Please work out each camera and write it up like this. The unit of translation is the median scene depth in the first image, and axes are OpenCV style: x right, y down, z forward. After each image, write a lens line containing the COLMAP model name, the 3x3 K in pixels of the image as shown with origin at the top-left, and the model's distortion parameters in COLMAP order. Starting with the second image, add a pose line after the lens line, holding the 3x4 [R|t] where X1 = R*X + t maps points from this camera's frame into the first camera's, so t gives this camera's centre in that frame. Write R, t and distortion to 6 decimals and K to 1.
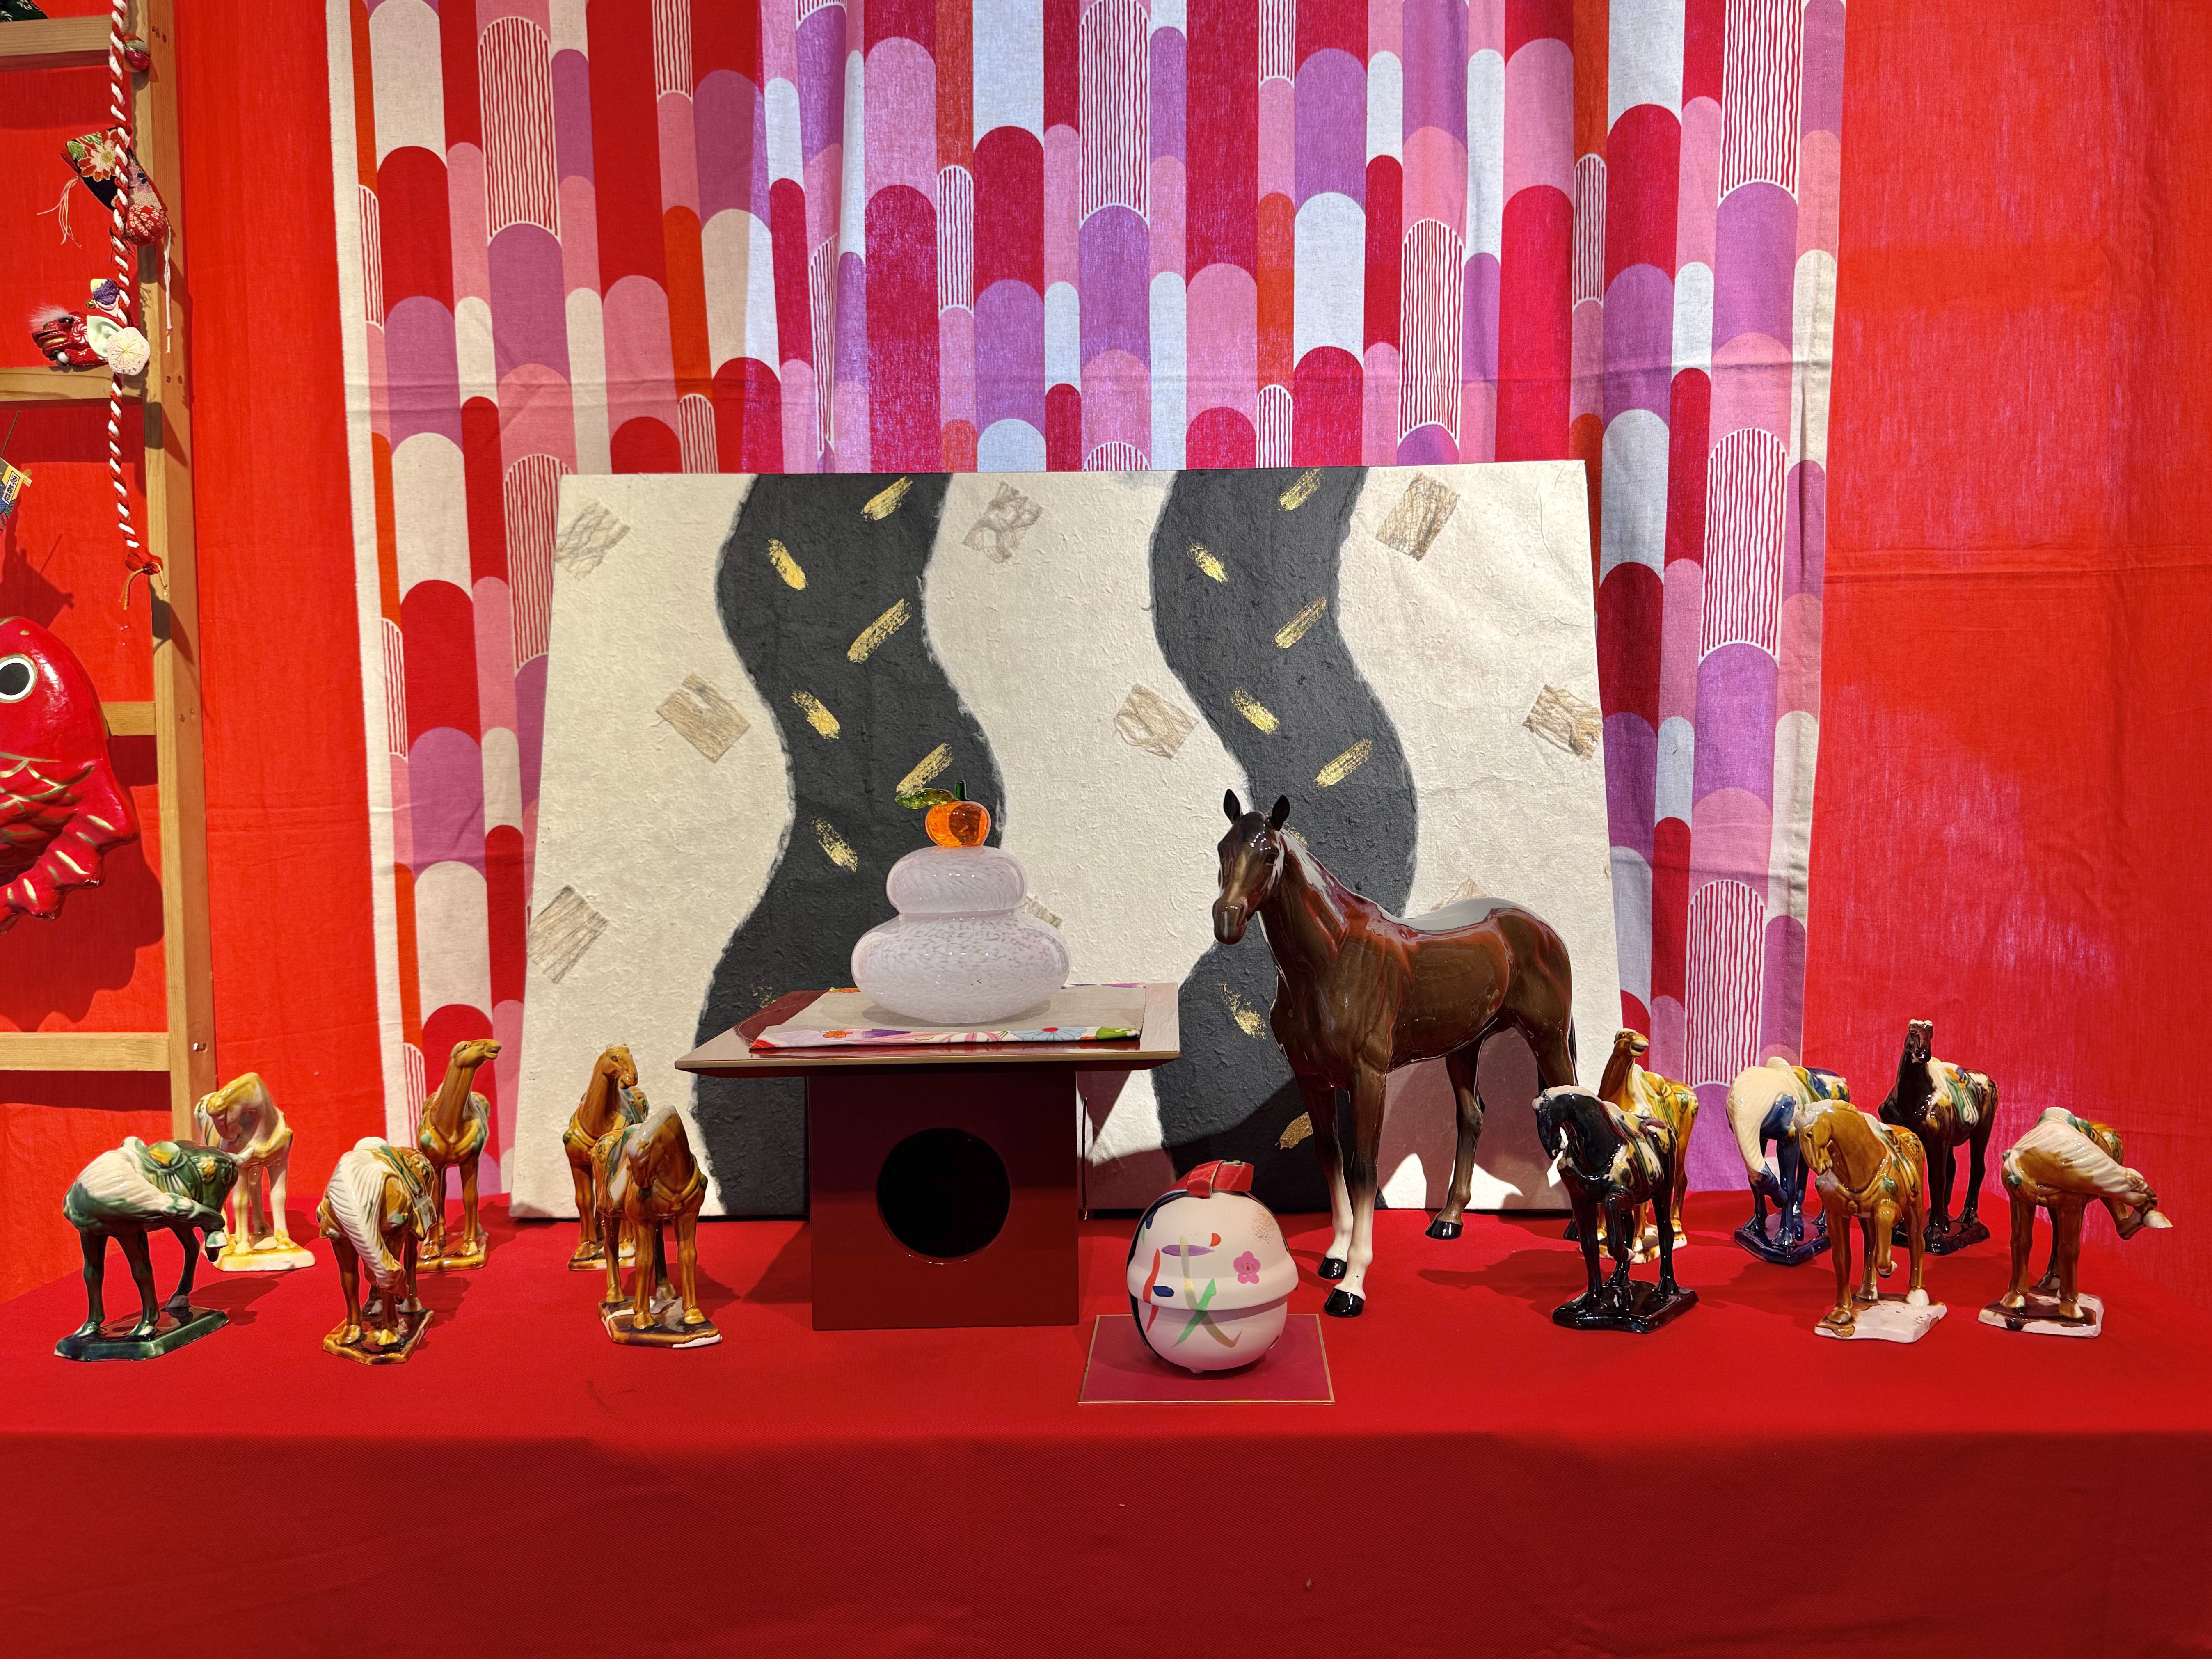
lens RADIAL K [[1648.6, 0, 1151.5], [0, 1648.6, 828.4], [0, 0, 1]] dist [0.175785, -0.388554]
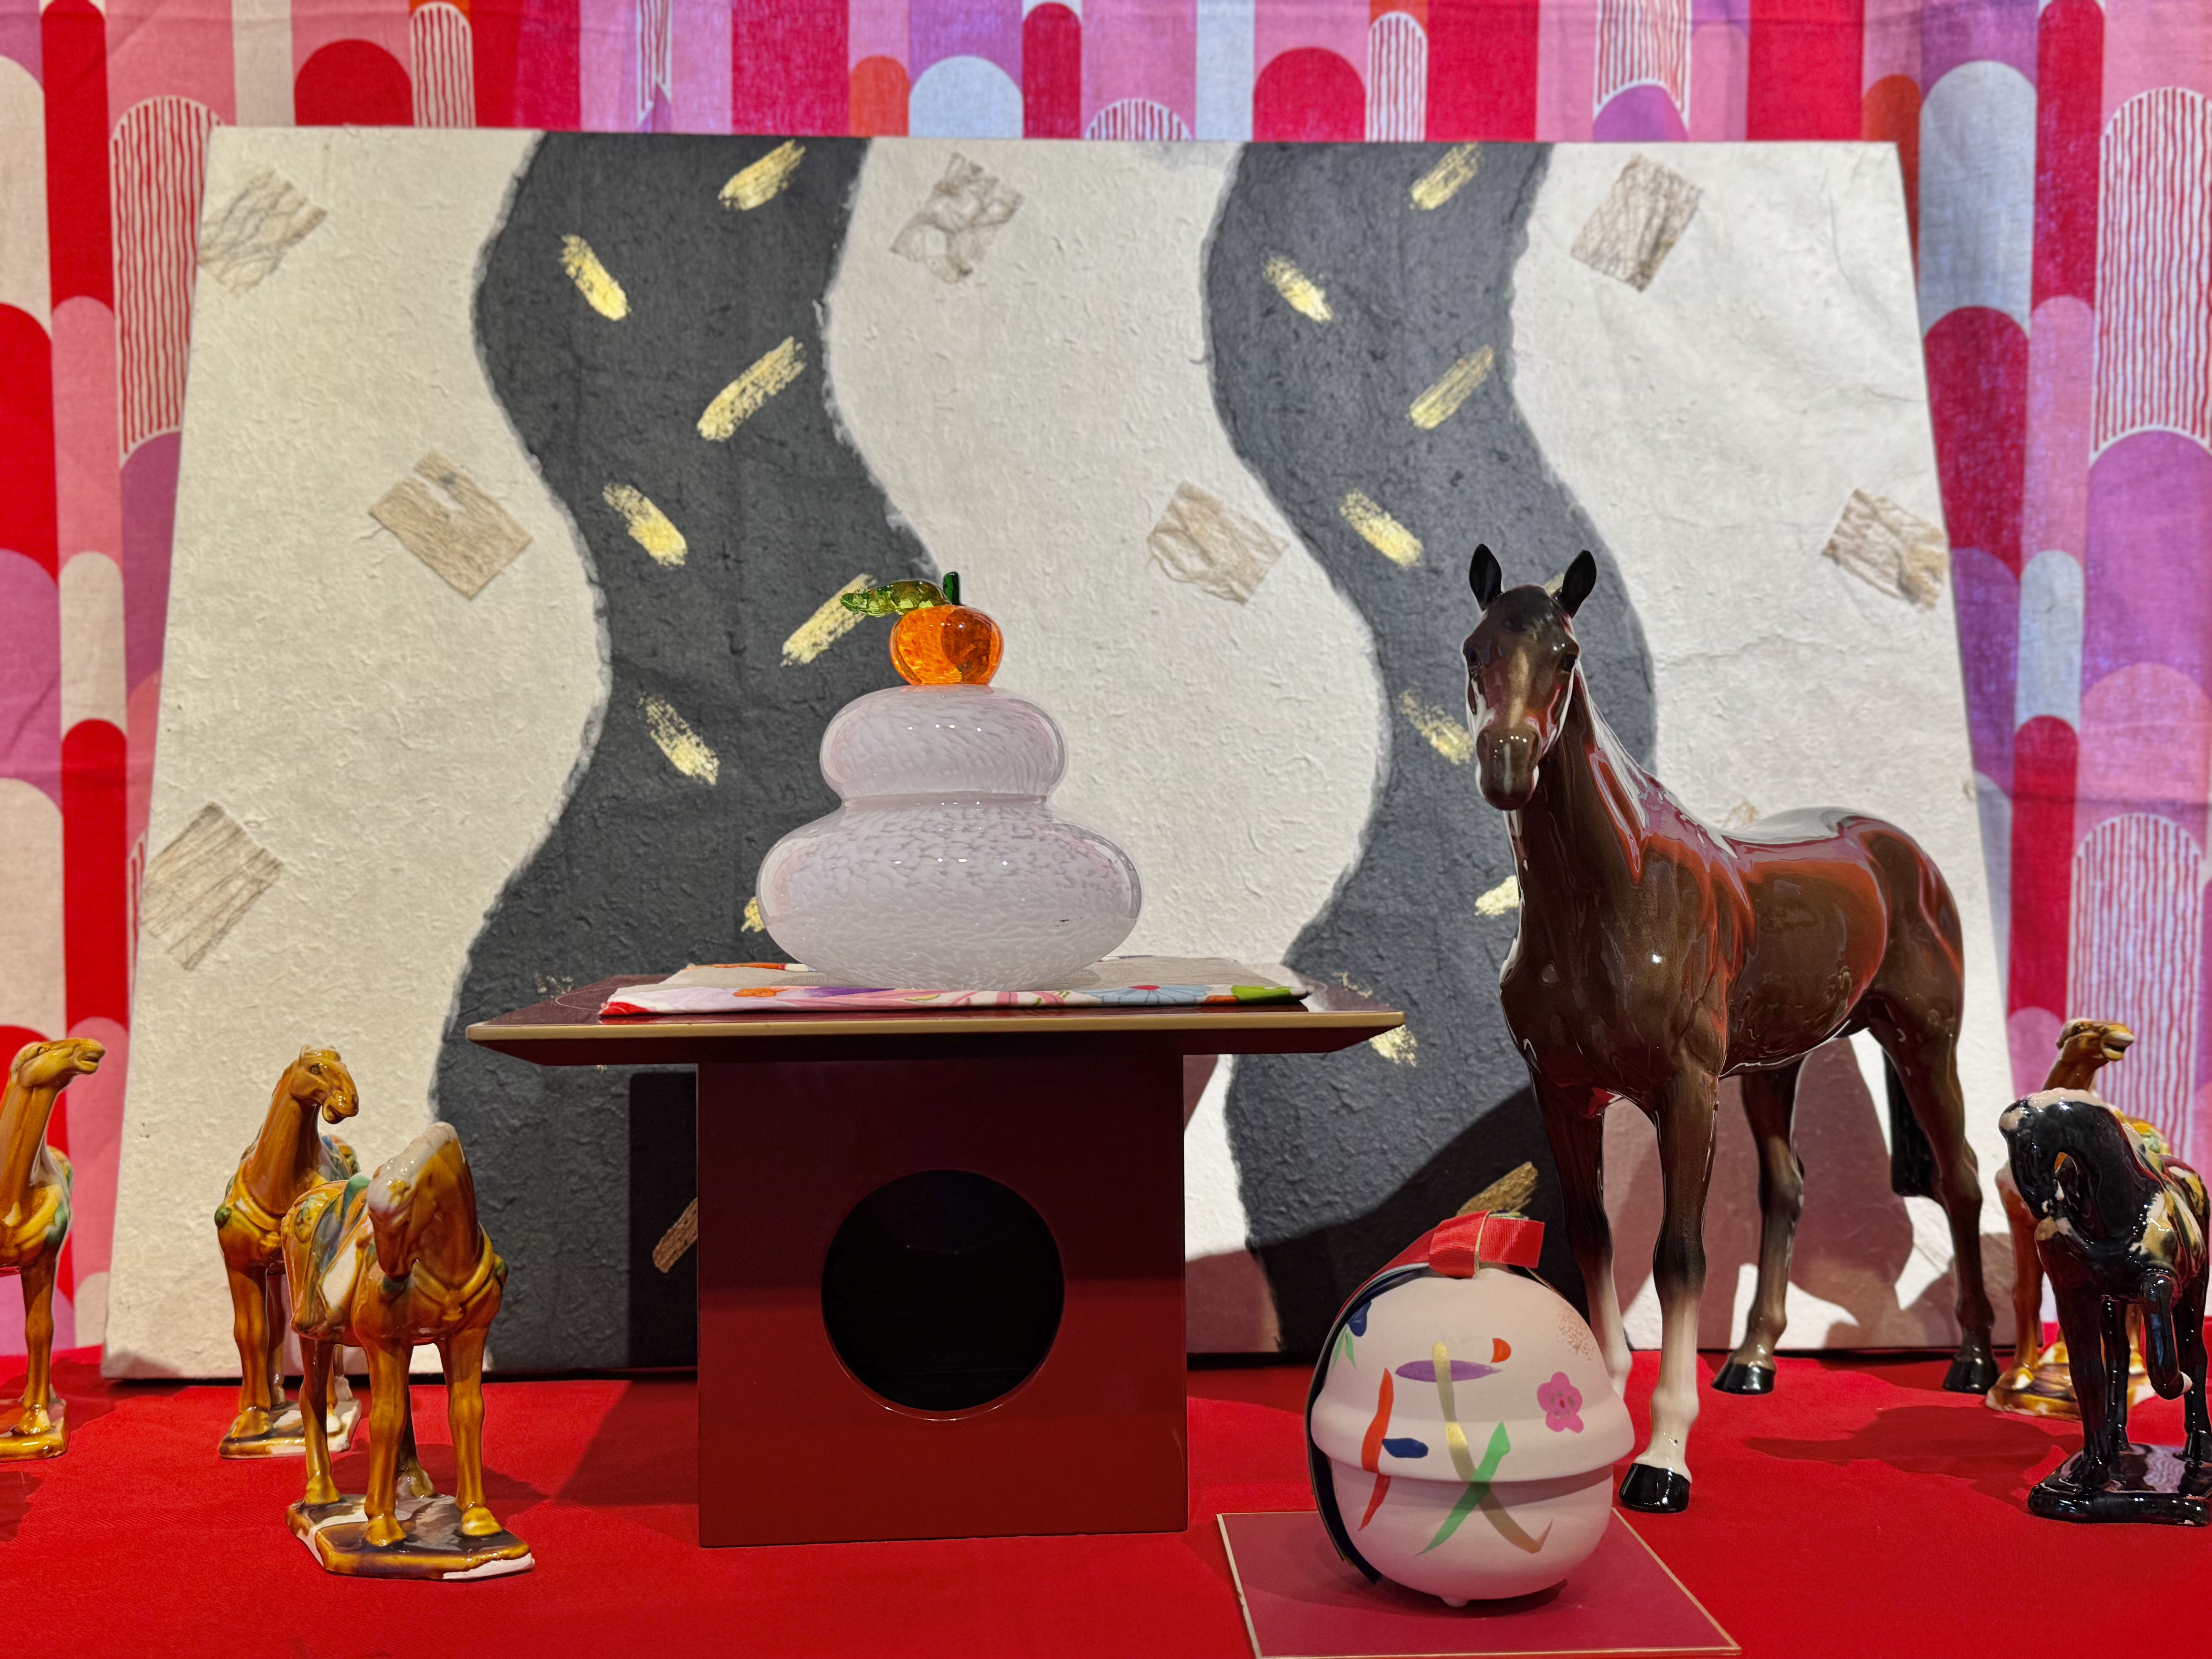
lens RADIAL K [[2258.8, 0, 1097.0], [0, 2258.8, 837.4], [0, 0, 1]] dist [0.196953, -0.477404]
pose [[0.997536, 0.006607, 0.069838, -0.096301], [-0.003385, 0.998929, -0.046151, 0.078678], [-0.070068, 0.045801, 0.996490, 0.181884]]
